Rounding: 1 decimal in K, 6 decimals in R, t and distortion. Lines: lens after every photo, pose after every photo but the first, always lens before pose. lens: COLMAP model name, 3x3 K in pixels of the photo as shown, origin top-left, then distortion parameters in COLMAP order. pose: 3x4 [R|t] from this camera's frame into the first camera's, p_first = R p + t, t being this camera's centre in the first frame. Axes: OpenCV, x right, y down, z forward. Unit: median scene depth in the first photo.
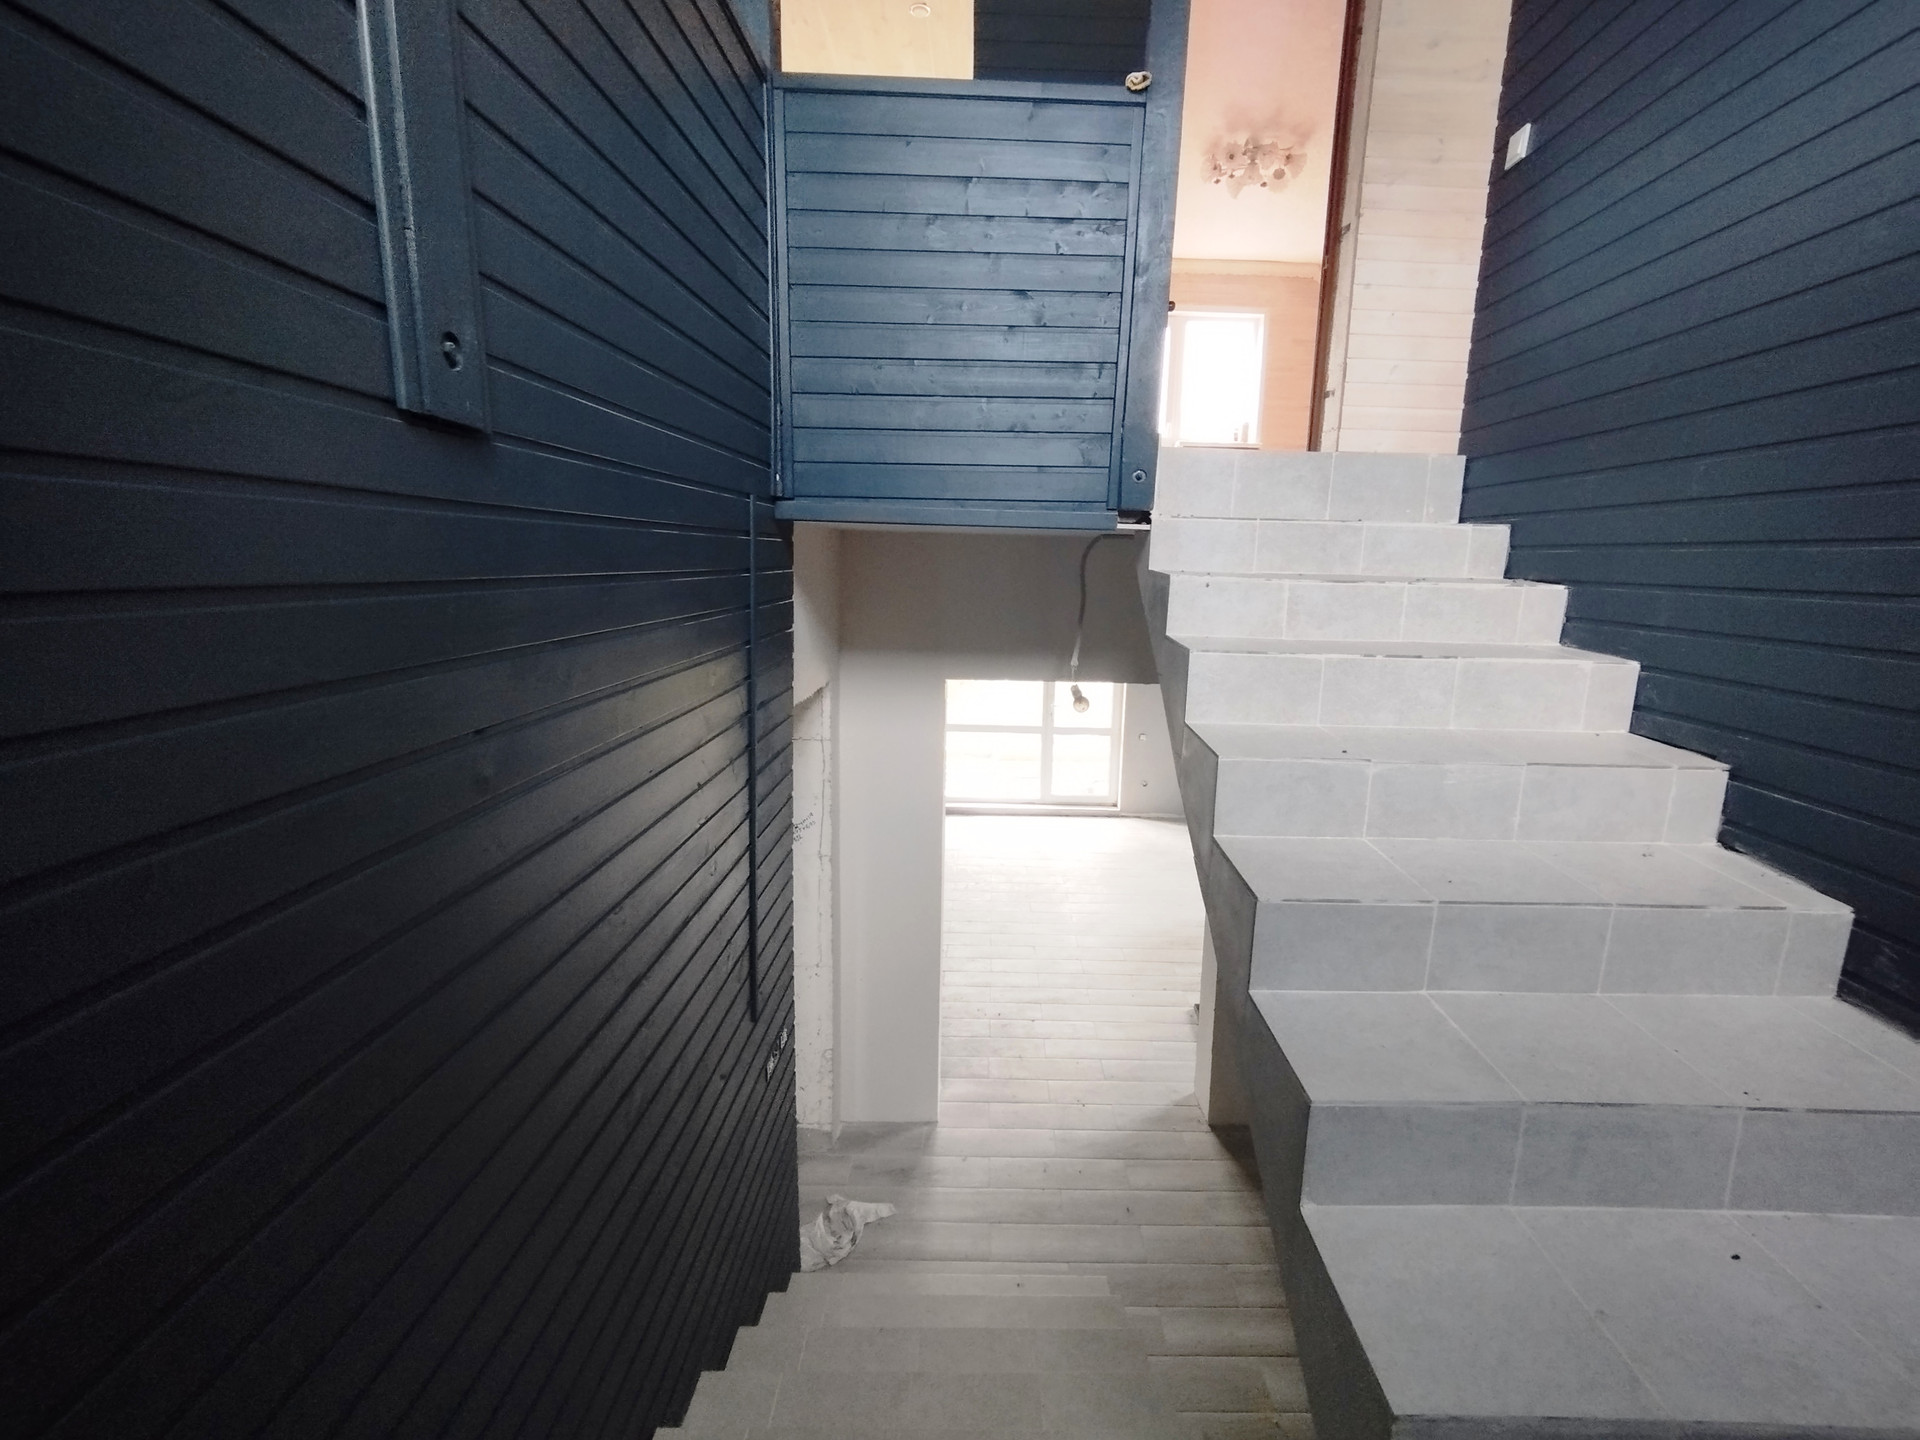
lens RADIAL K [[896.7, 0, 998.9], [0, 896.7, 739.7], [0, 0, 1]] dist [0.007865, -0.000178]
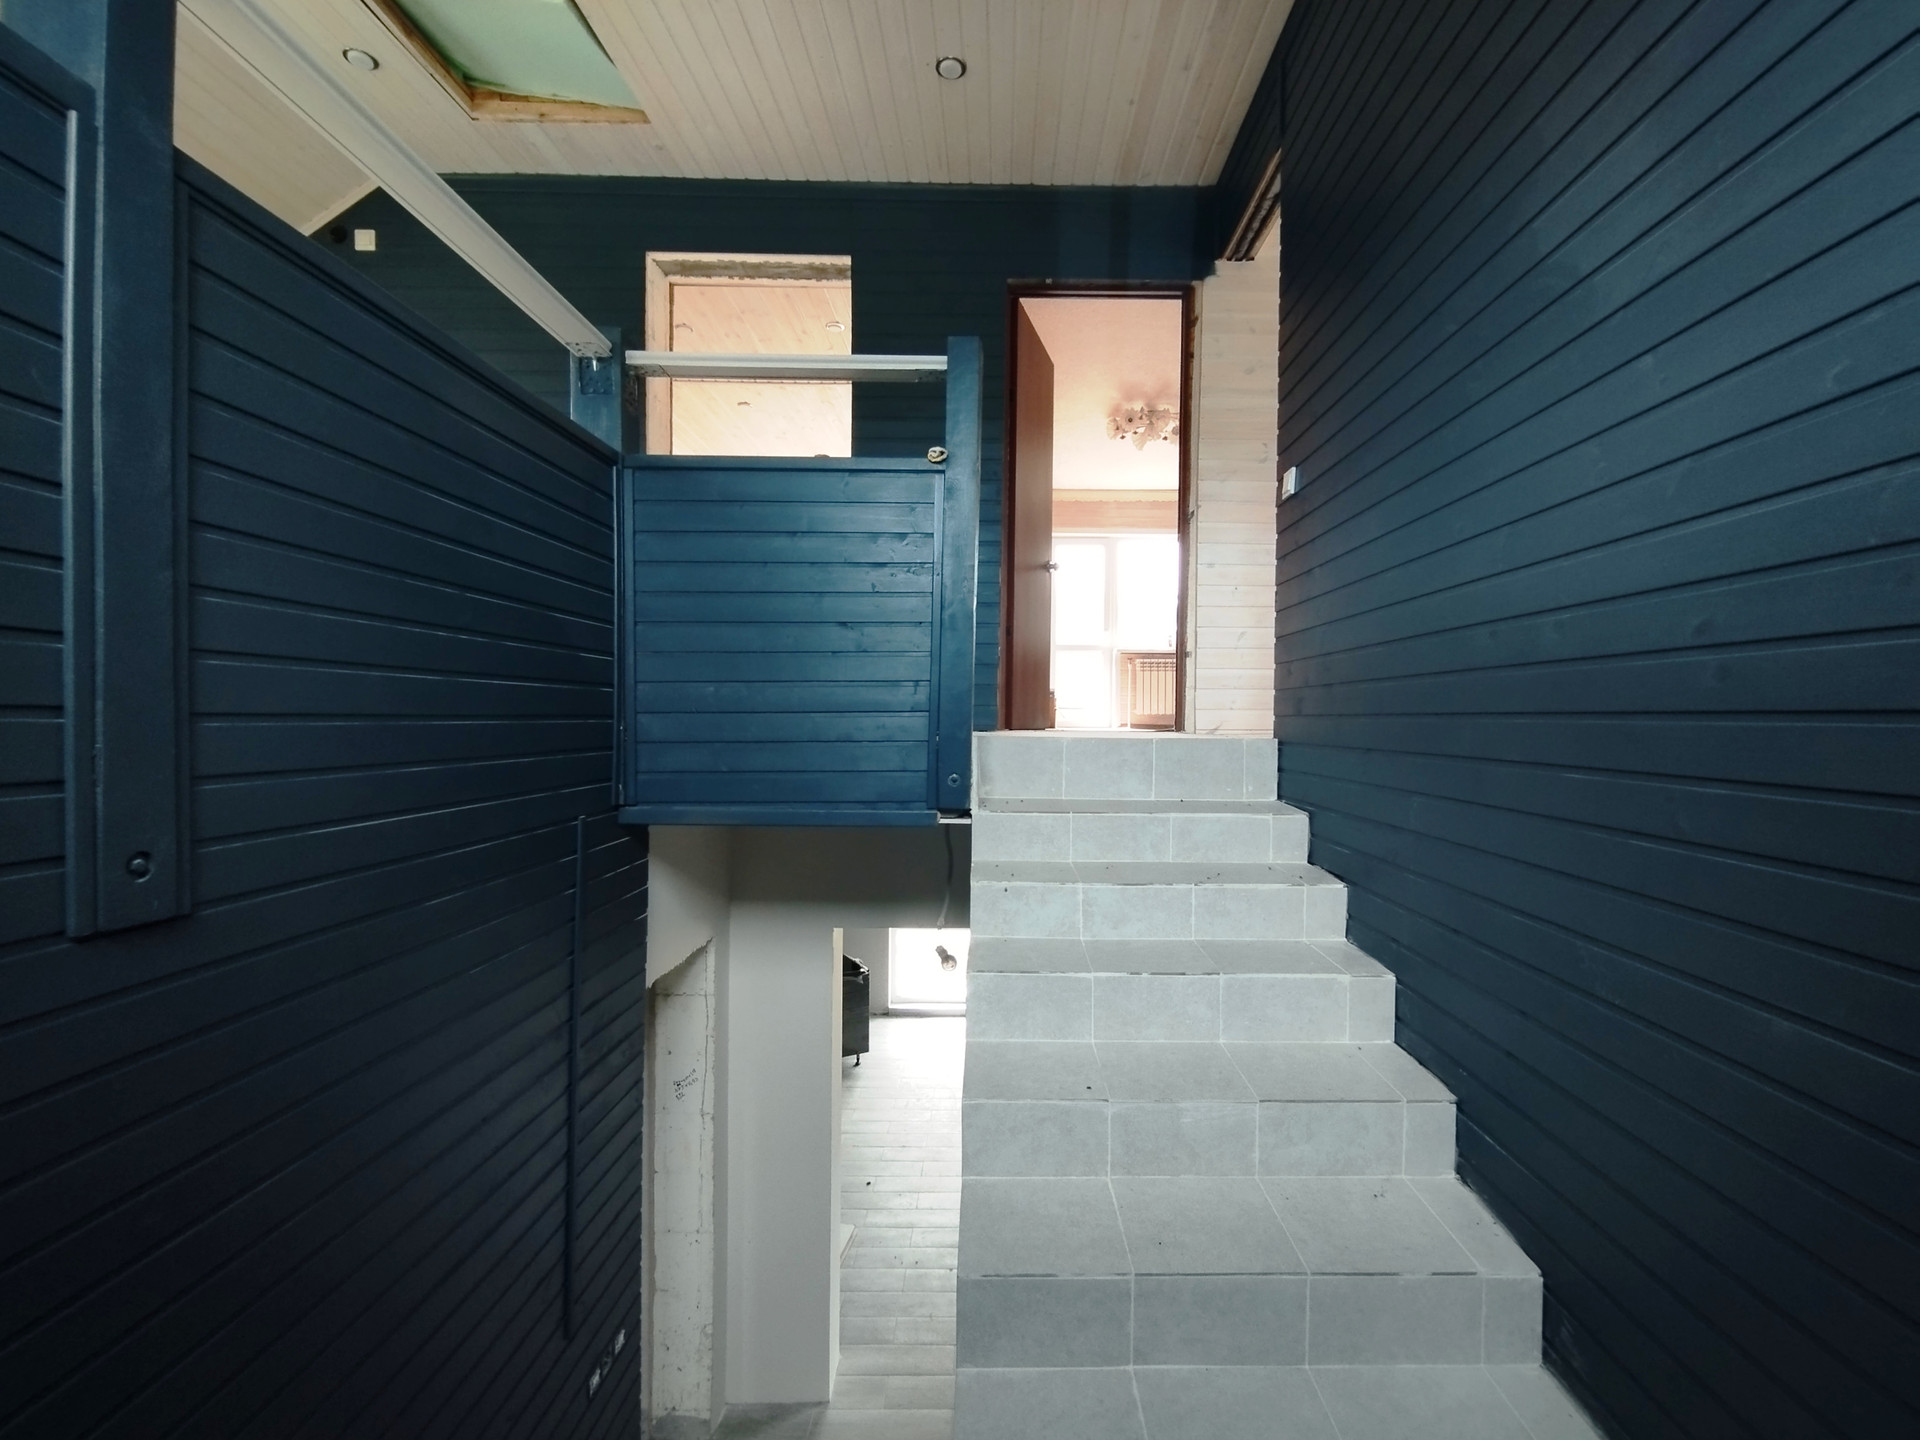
lens RADIAL K [[887.5, 0, 958.8], [0, 887.5, 769.4], [0, 0, 1]] dist [0.014109, -0.011426]
pose [[0.999794, -0.018745, -0.007737, 0.171362], [0.017108, 0.984497, -0.174565, -0.119157], [0.010890, 0.174396, 0.984615, -0.058438]]
